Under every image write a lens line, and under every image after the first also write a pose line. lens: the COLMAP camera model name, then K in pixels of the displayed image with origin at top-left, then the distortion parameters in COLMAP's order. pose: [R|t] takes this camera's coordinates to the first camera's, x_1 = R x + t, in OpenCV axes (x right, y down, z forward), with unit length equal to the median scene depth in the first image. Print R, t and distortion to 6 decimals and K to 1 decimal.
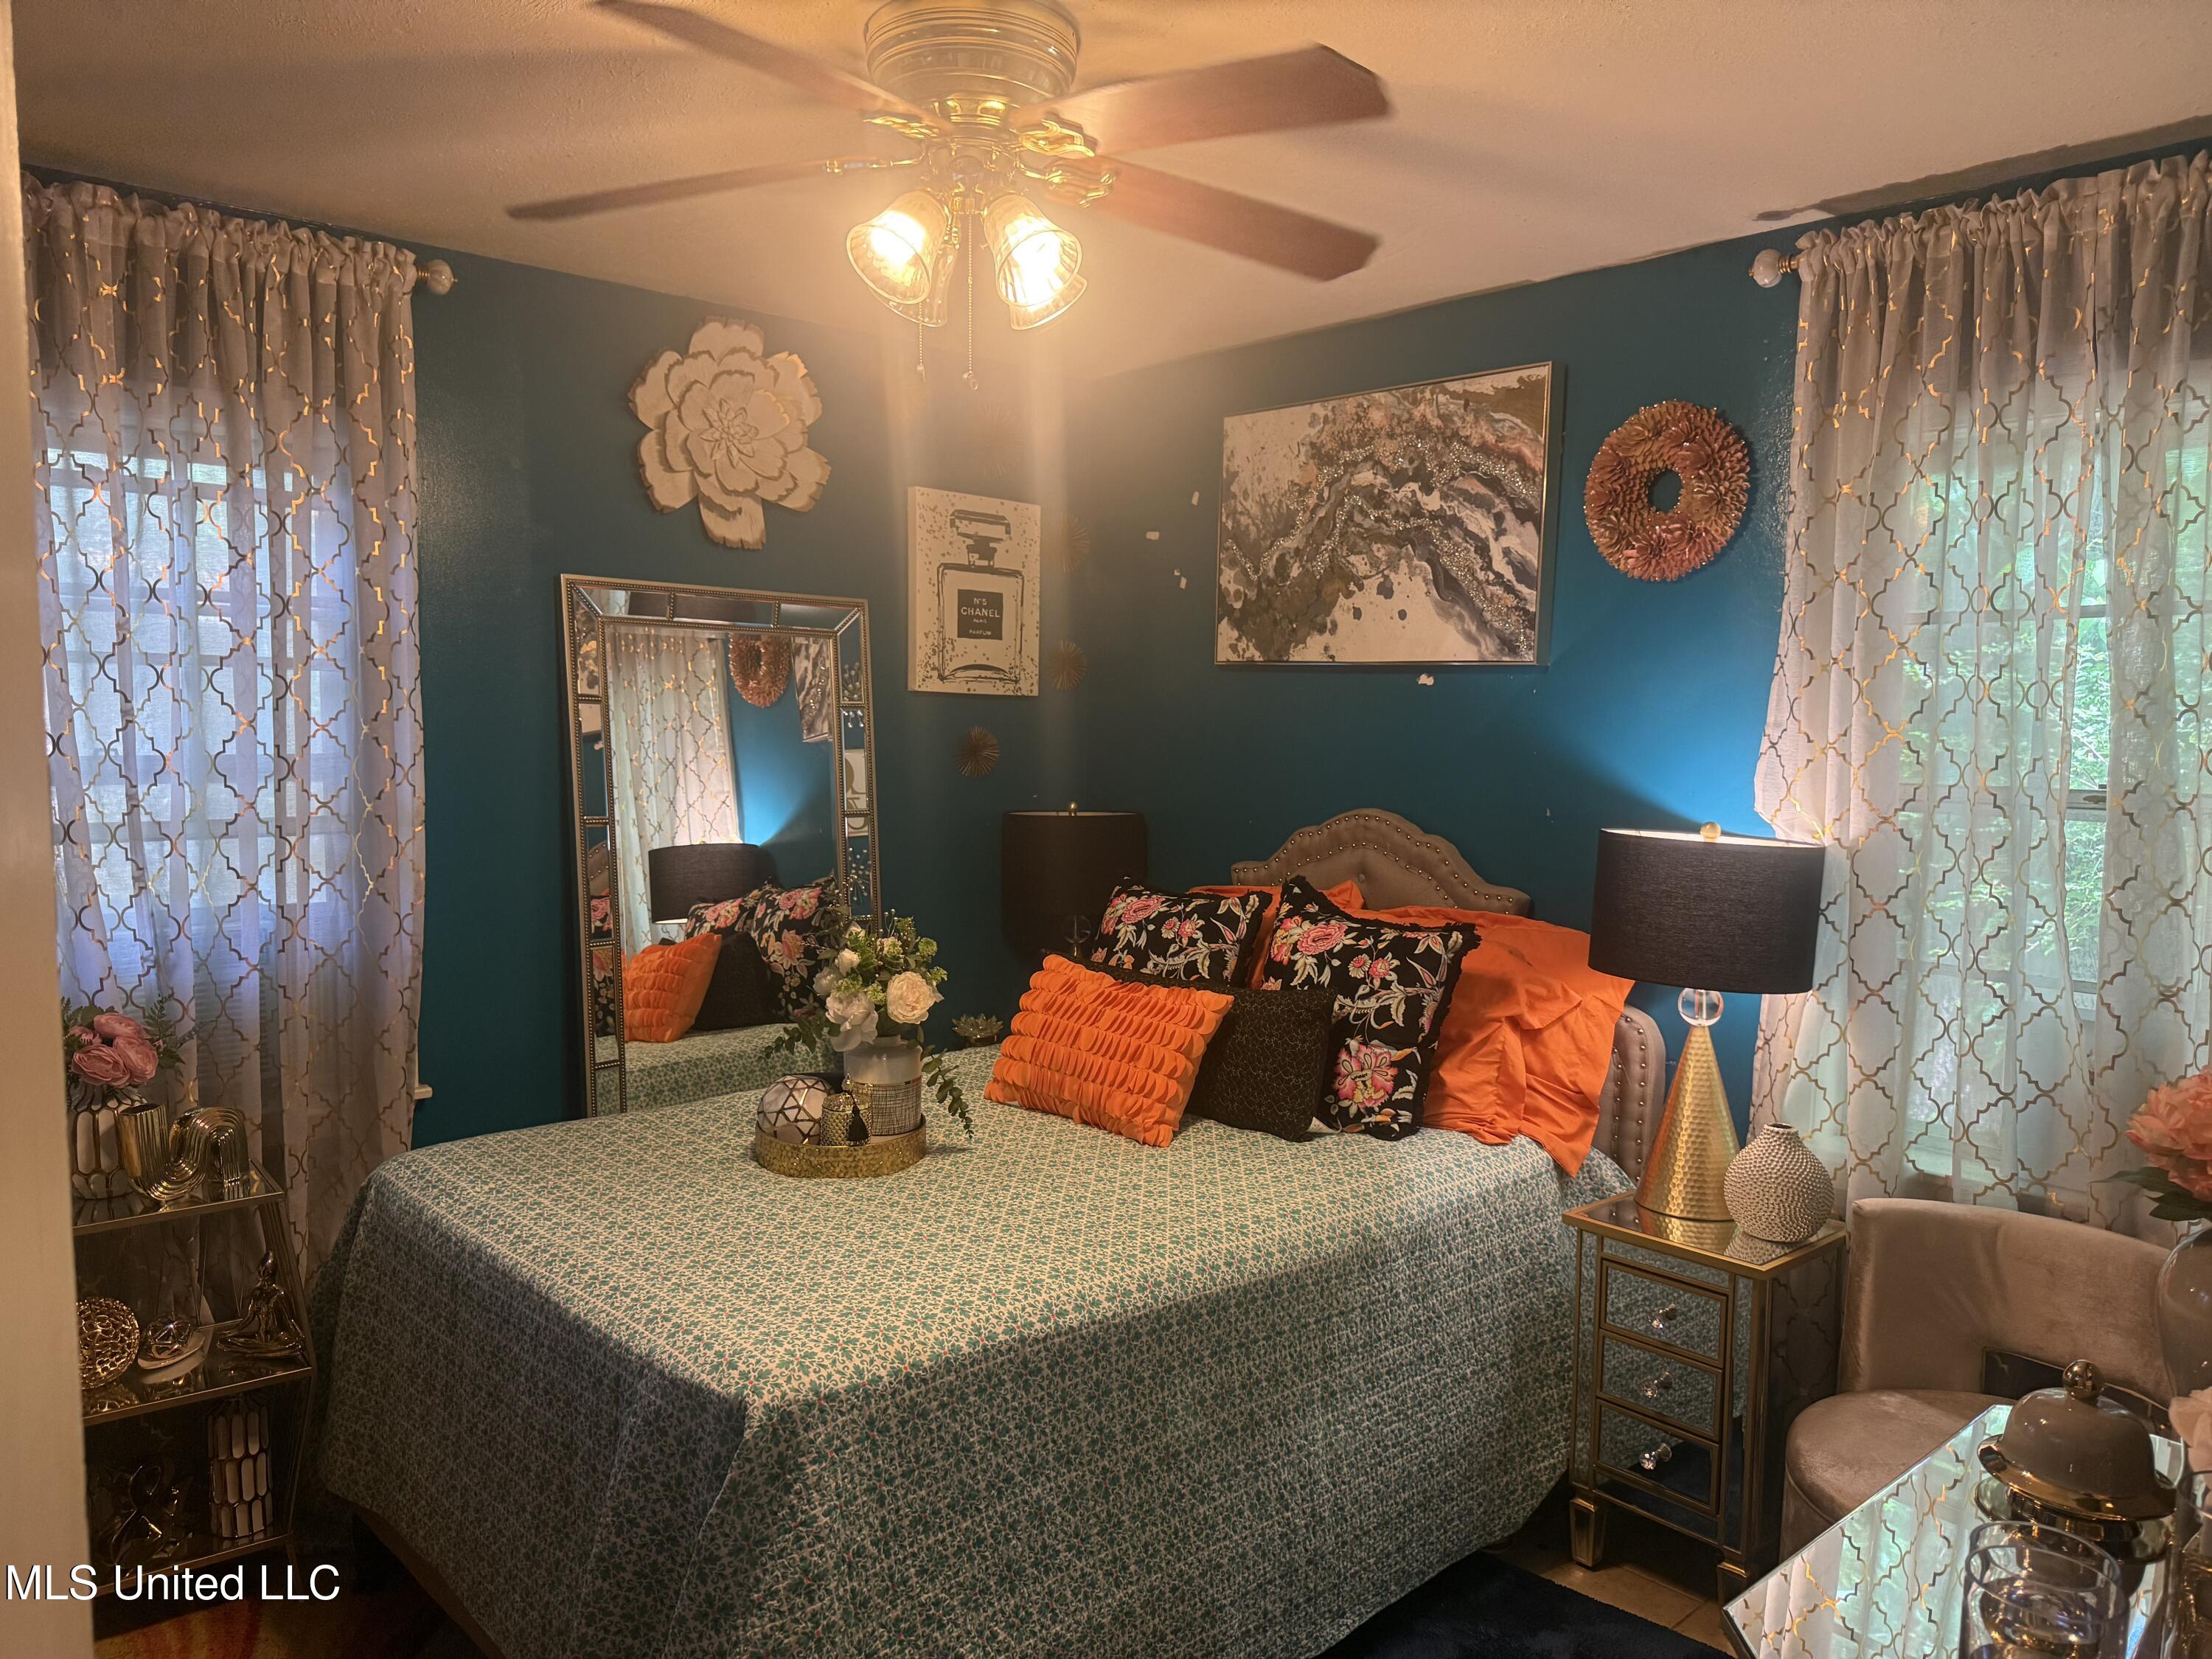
lens RADIAL K [[1570.2, 0, 1110.4], [0, 1570.2, 834.8], [0, 0, 1]] dist [0.047165, -0.054697]
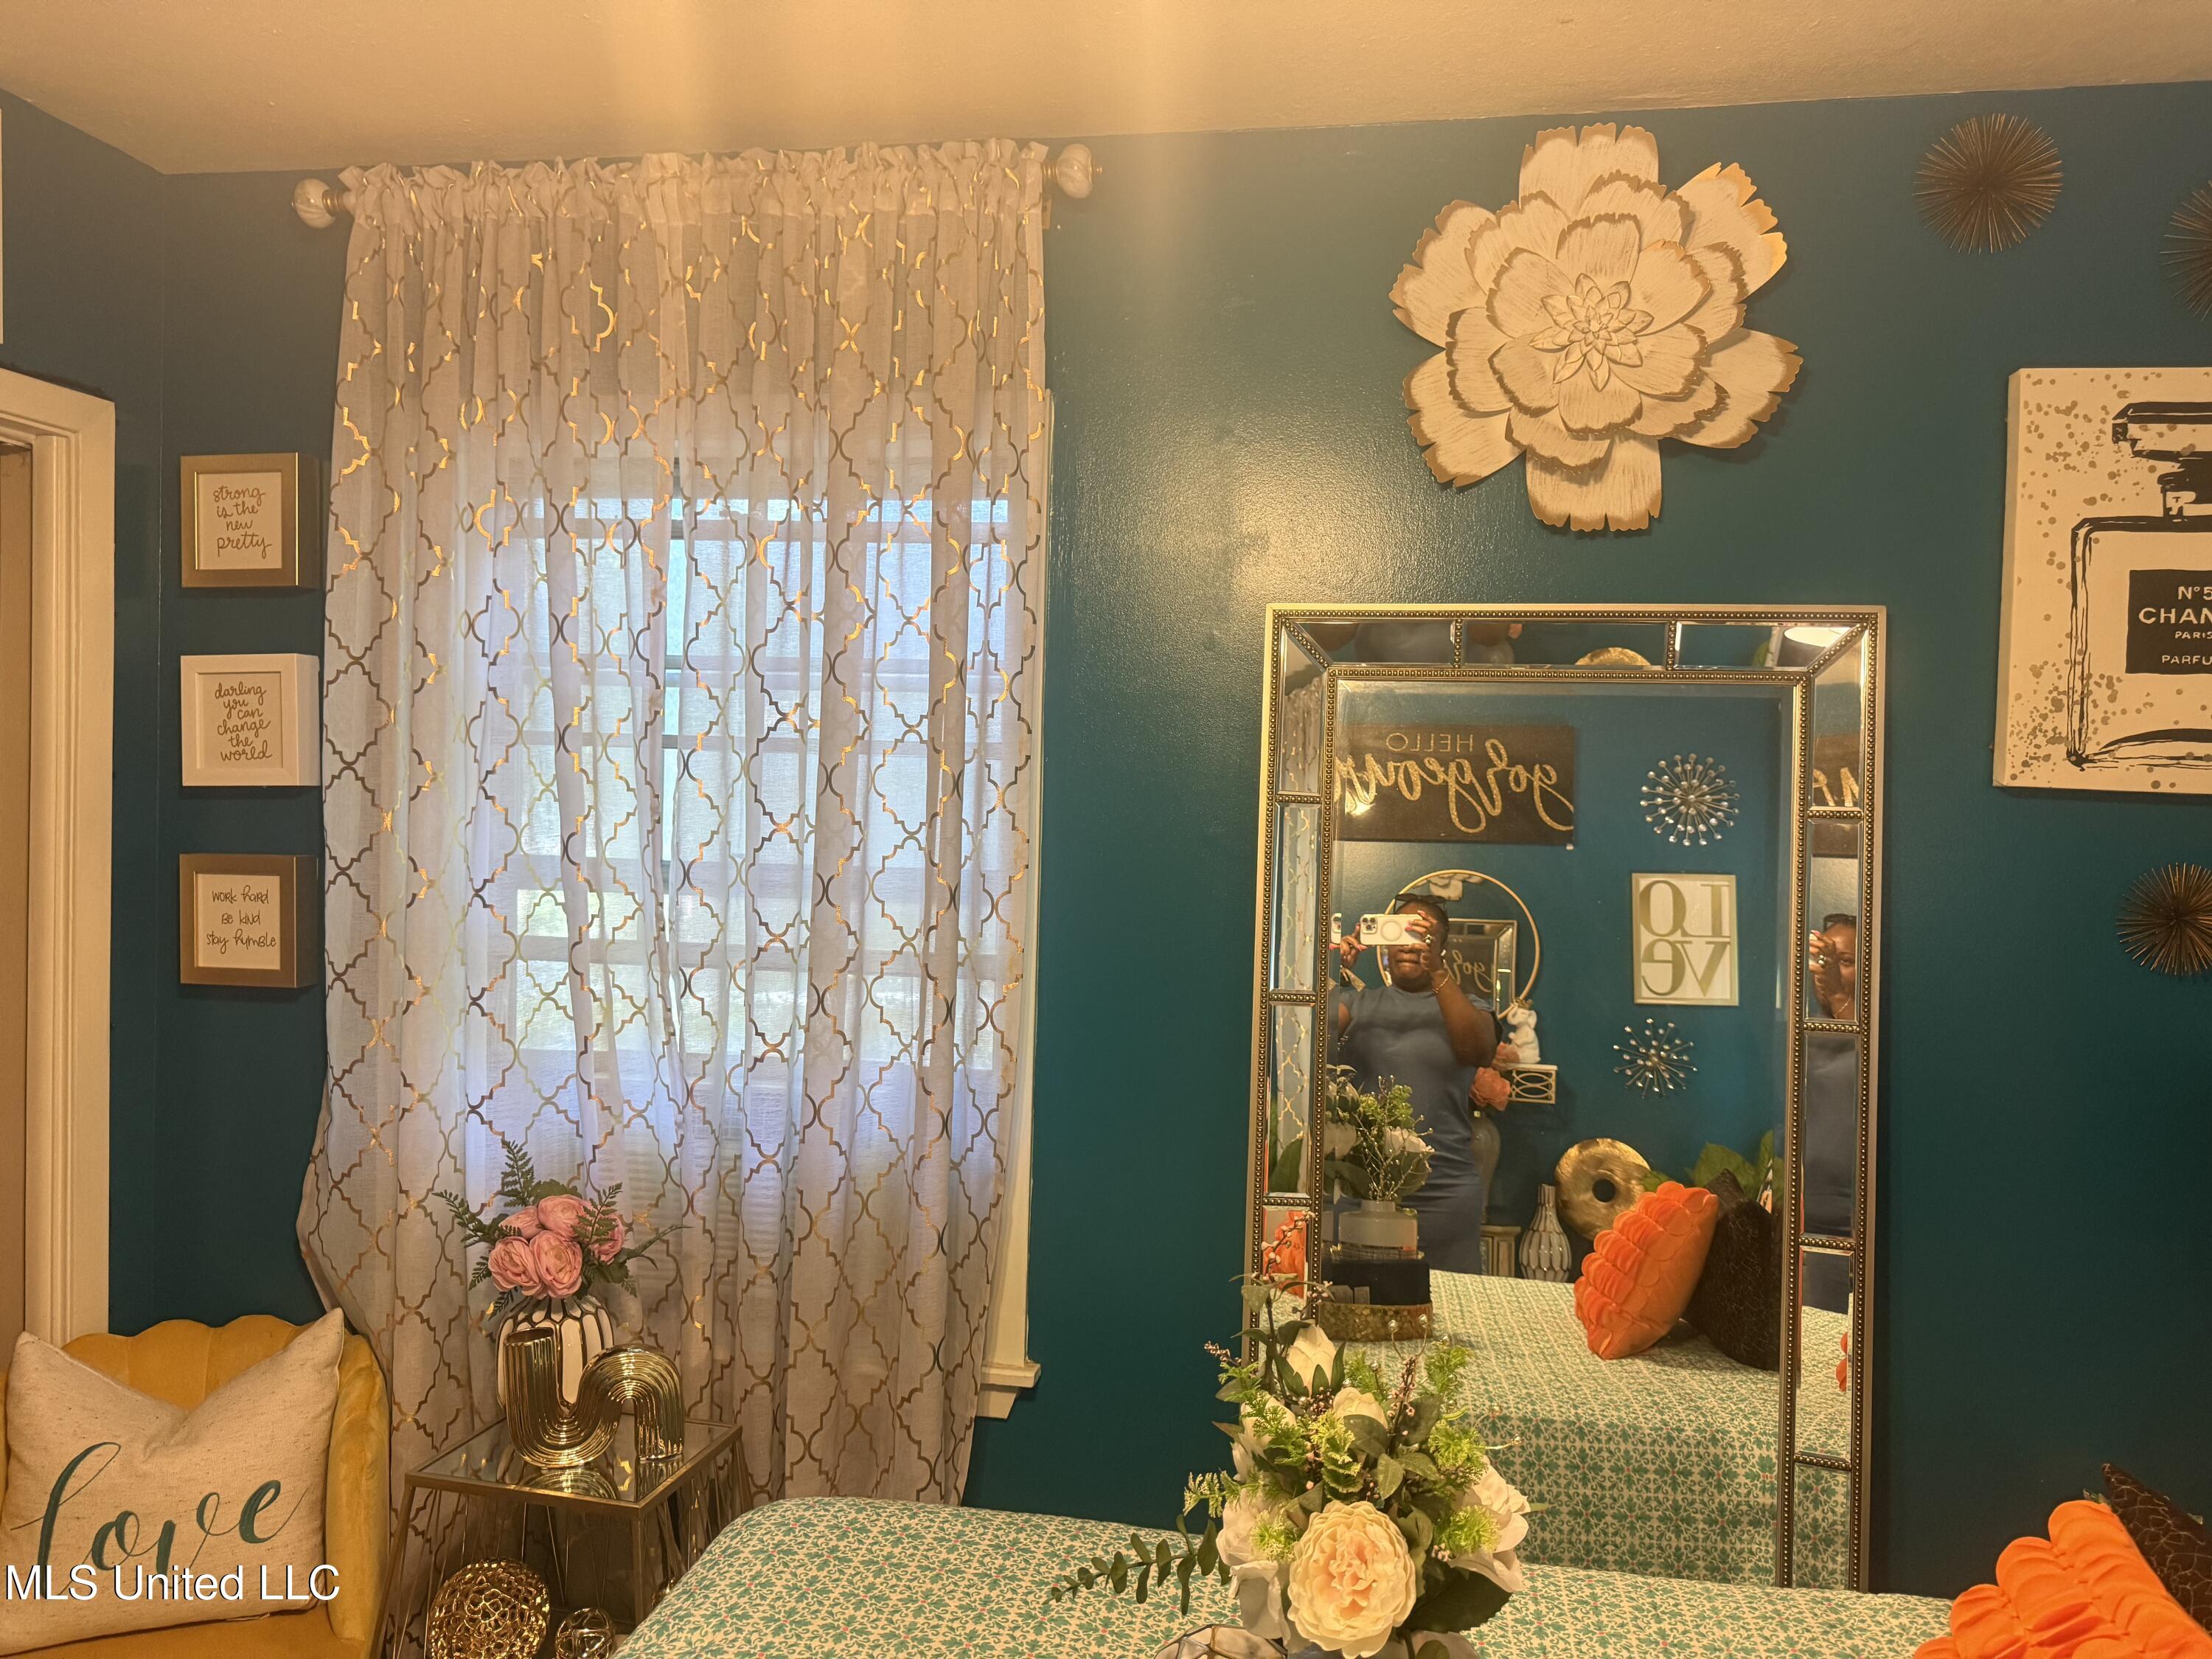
lens RADIAL K [[1570.2, 0, 1109.8], [0, 1570.2, 820.6], [0, 0, 1]] dist [0.047165, -0.054697]
pose [[0.613959, 0.017095, -0.789153, 0.102555], [-0.077731, 0.996215, -0.038894, -0.044423], [0.785501, 0.085221, 0.612965, 0.533407]]
